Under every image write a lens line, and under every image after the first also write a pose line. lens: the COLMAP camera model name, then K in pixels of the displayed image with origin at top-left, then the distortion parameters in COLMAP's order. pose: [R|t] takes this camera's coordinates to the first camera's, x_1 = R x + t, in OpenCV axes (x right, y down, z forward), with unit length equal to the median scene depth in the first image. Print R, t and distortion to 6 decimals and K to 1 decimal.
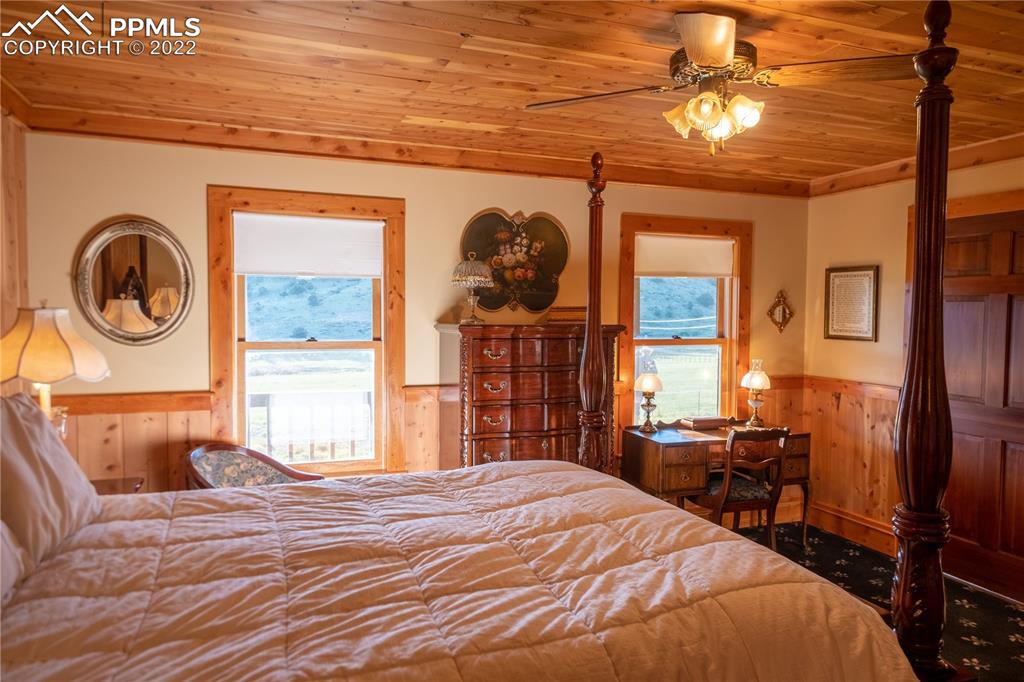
lens RADIAL K [[710.4, 0, 517.9], [0, 710.4, 340.1], [0, 0, 1]] dist [0.013565, 0.005702]
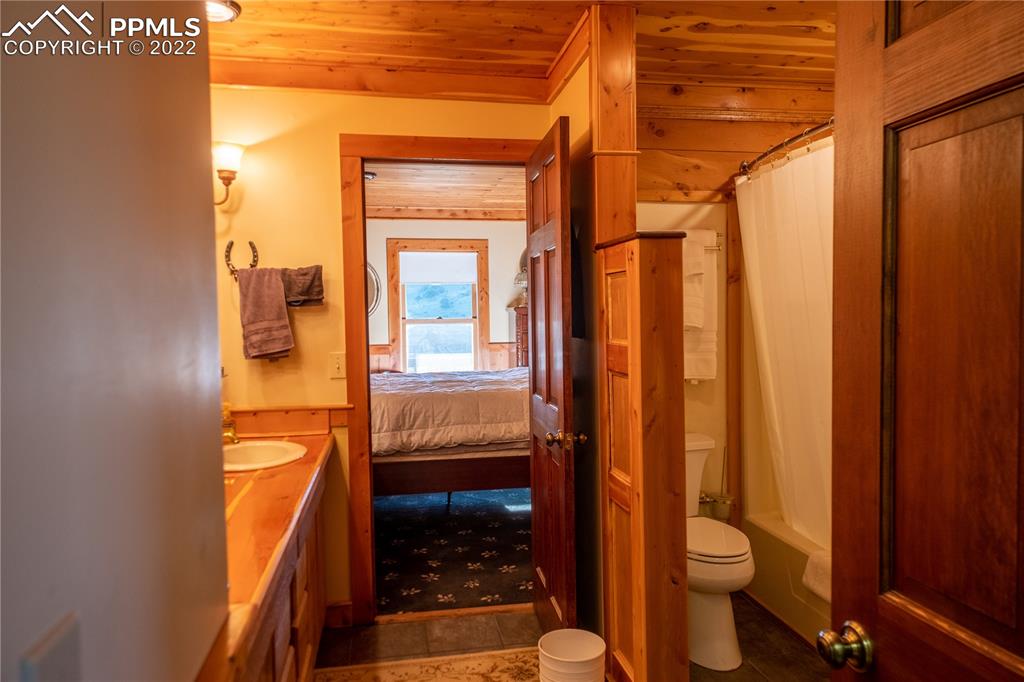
lens RADIAL K [[710.4, 0, 510.8], [0, 710.4, 342.3], [0, 0, 1]] dist [0.013565, 0.005702]
pose [[0.982070, -0.014070, -0.187989, 0.238960], [0.014652, 0.999891, 0.001708, 0.062379], [0.187944, -0.004432, 0.982170, -0.781283]]
